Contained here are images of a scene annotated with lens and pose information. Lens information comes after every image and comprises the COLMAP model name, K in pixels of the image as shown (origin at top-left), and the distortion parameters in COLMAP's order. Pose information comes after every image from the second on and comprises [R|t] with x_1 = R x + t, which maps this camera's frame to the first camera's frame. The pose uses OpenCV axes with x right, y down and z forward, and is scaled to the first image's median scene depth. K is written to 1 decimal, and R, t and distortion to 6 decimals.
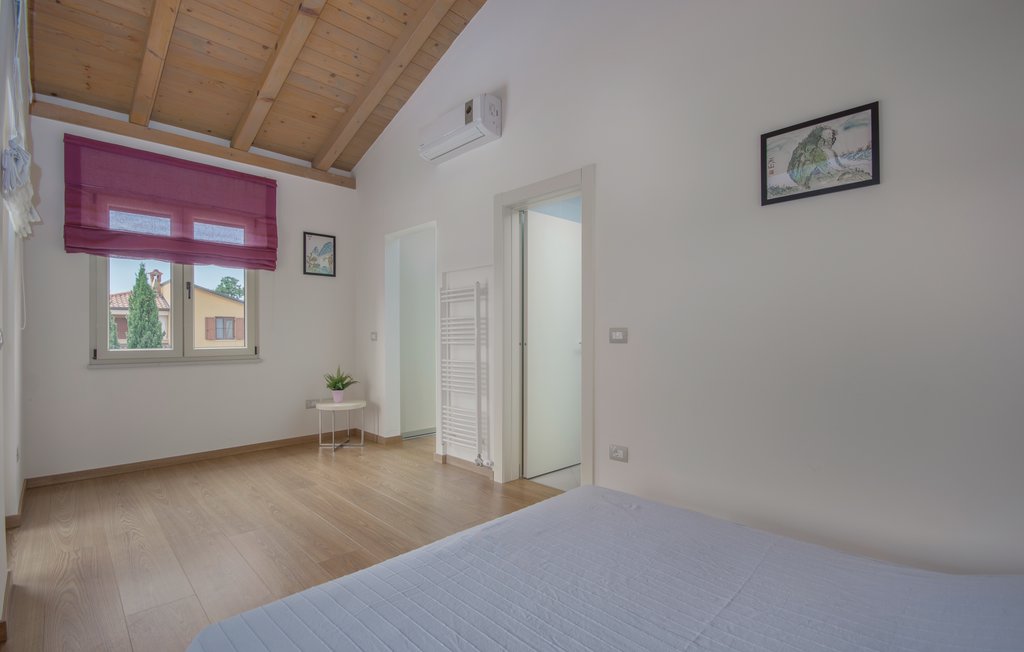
lens RADIAL K [[466.2, 0, 513.6], [0, 466.2, 329.1], [0, 0, 1]] dist [-0.001028, -0.000999]
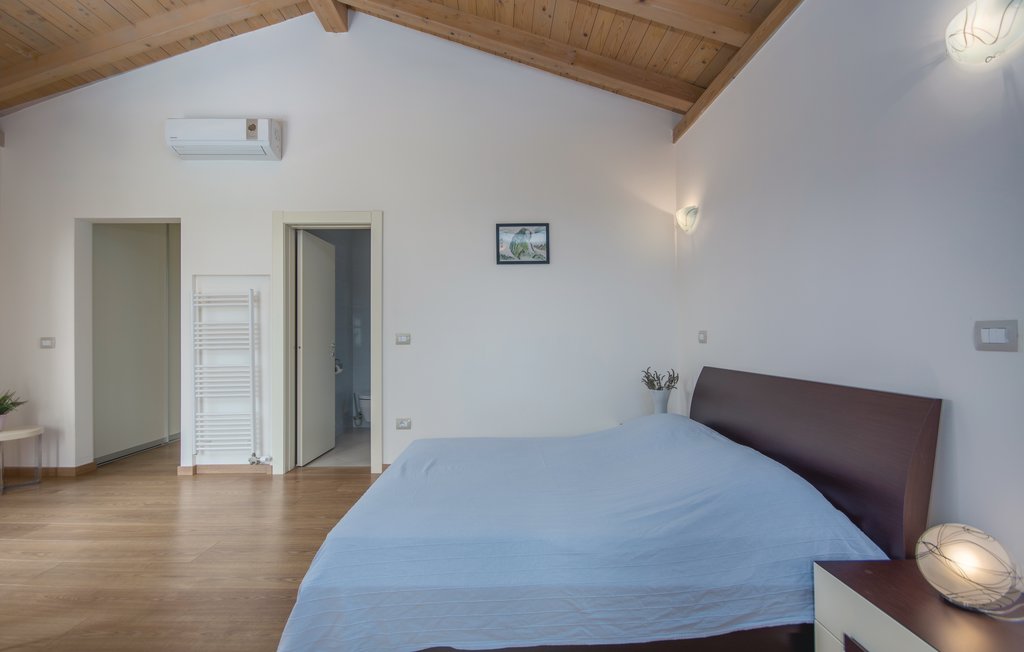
lens RADIAL K [[466.2, 0, 513.5], [0, 466.2, 324.4], [0, 0, 1]] dist [-0.001028, -0.000999]
pose [[0.676798, 0.017885, 0.735952, -0.454646], [-0.002957, 0.999763, -0.021577, -0.001025], [-0.736163, 0.012427, 0.676690, -0.145782]]
